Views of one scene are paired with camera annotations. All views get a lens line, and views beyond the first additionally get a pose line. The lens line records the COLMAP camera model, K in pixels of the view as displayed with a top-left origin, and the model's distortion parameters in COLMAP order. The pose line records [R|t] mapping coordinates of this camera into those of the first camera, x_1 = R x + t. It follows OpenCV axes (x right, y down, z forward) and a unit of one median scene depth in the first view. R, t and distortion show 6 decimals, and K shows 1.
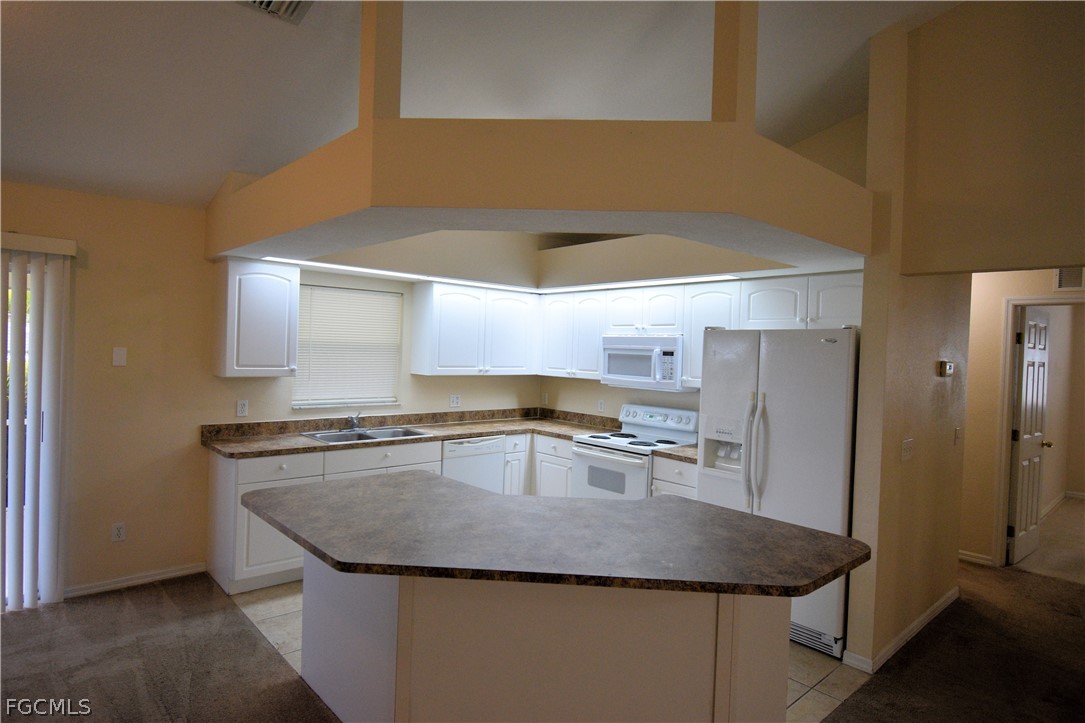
lens RADIAL K [[618.0, 0, 567.1], [0, 618.0, 359.1], [0, 0, 1]] dist [-0.010269, -0.005559]
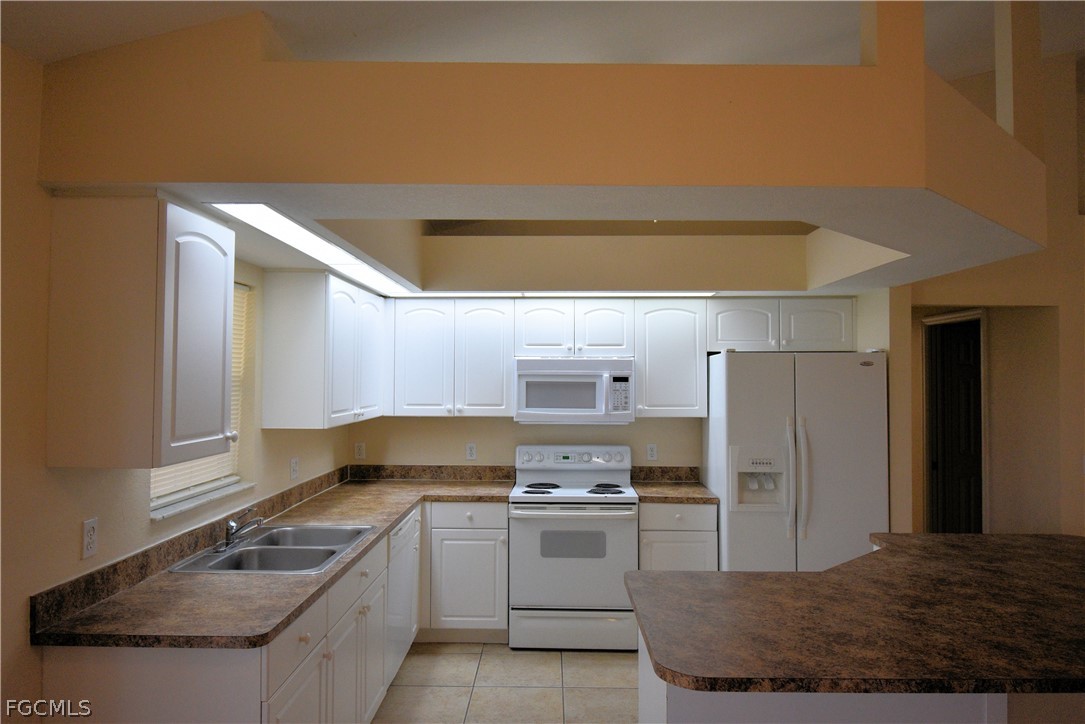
lens RADIAL K [[739.5, 0, 550.9], [0, 739.5, 357.4], [0, 0, 1]] dist [-0.002912, -0.008363]
pose [[0.688872, -0.010318, 0.724810, -0.668103], [0.029335, 0.999476, -0.013652, -0.029540], [-0.724290, 0.030666, 0.688814, 0.400572]]
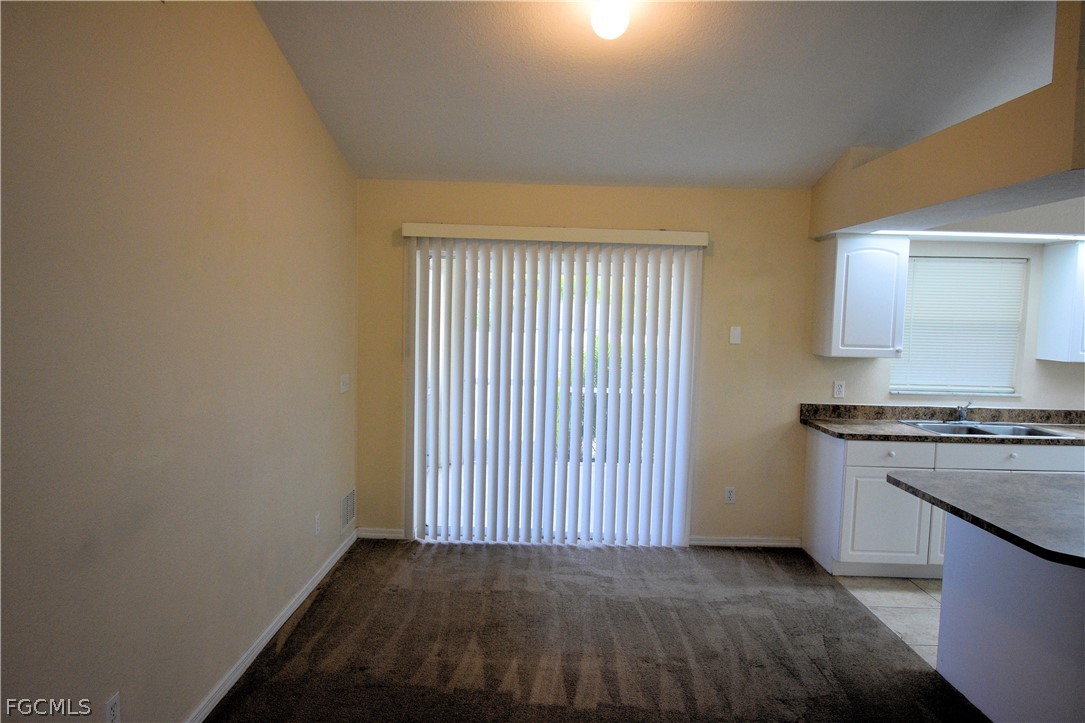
lens RADIAL K [[739.5, 0, 511.7], [0, 739.5, 363.7], [0, 0, 1]] dist [-0.002912, -0.008363]
pose [[0.706457, 0.033880, -0.706945, -0.070346], [-0.010107, 0.999235, 0.037788, 0.000904], [0.707684, -0.019550, 0.706258, -0.181074]]
